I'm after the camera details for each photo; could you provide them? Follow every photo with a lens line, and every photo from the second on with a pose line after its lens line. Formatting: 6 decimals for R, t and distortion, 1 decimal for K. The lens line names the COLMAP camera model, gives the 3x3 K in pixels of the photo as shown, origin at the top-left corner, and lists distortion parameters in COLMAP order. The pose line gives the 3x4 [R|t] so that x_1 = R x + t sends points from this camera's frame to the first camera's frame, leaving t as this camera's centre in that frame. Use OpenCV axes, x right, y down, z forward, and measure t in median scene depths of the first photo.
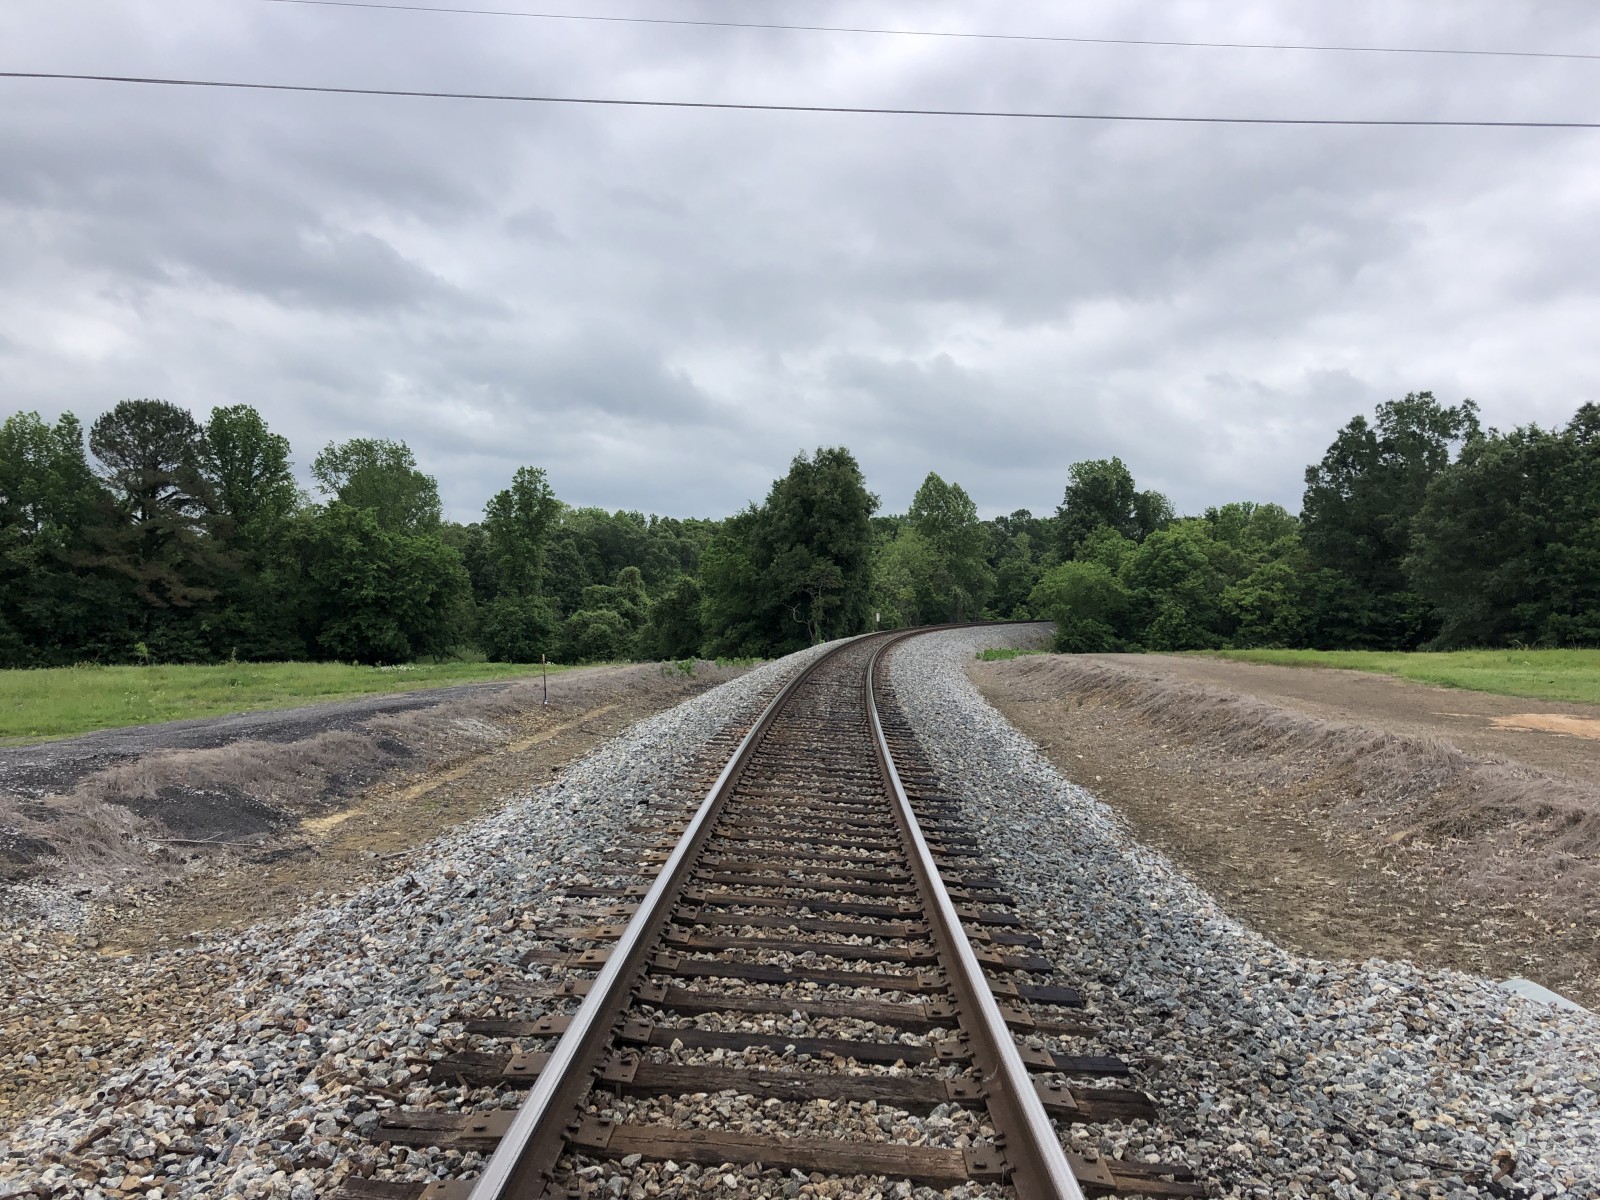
lens RADIAL K [[1293.5, 0, 834.9], [0, 1293.5, 577.5], [0, 0, 1]] dist [0.034363, -0.044876]
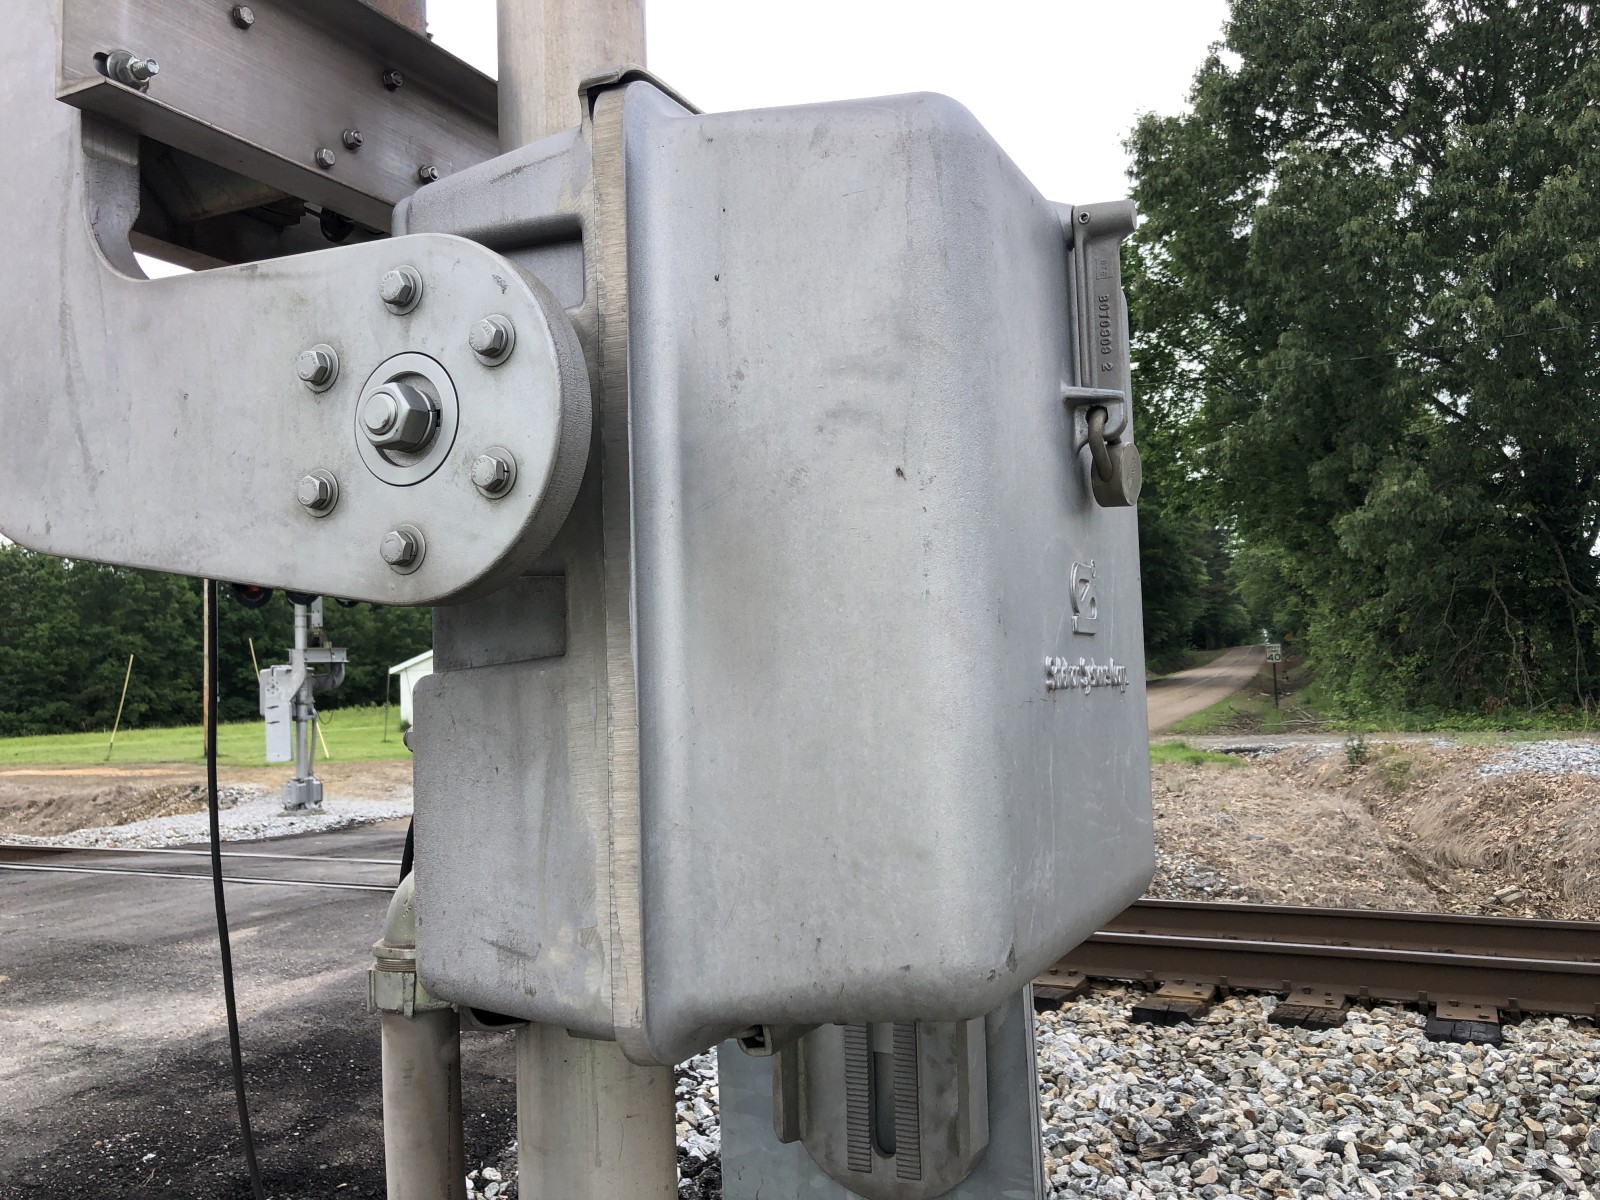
lens RADIAL K [[1293.5, 0, 801.6], [0, 1293.5, 603.5], [0, 0, 1]] dist [0.034363, -0.044876]
pose [[0.487807, 0.029551, 0.872451, -0.498585], [0.020841, 0.998748, -0.045481, 0.008142], [-0.872703, 0.040369, 0.486580, -0.789978]]
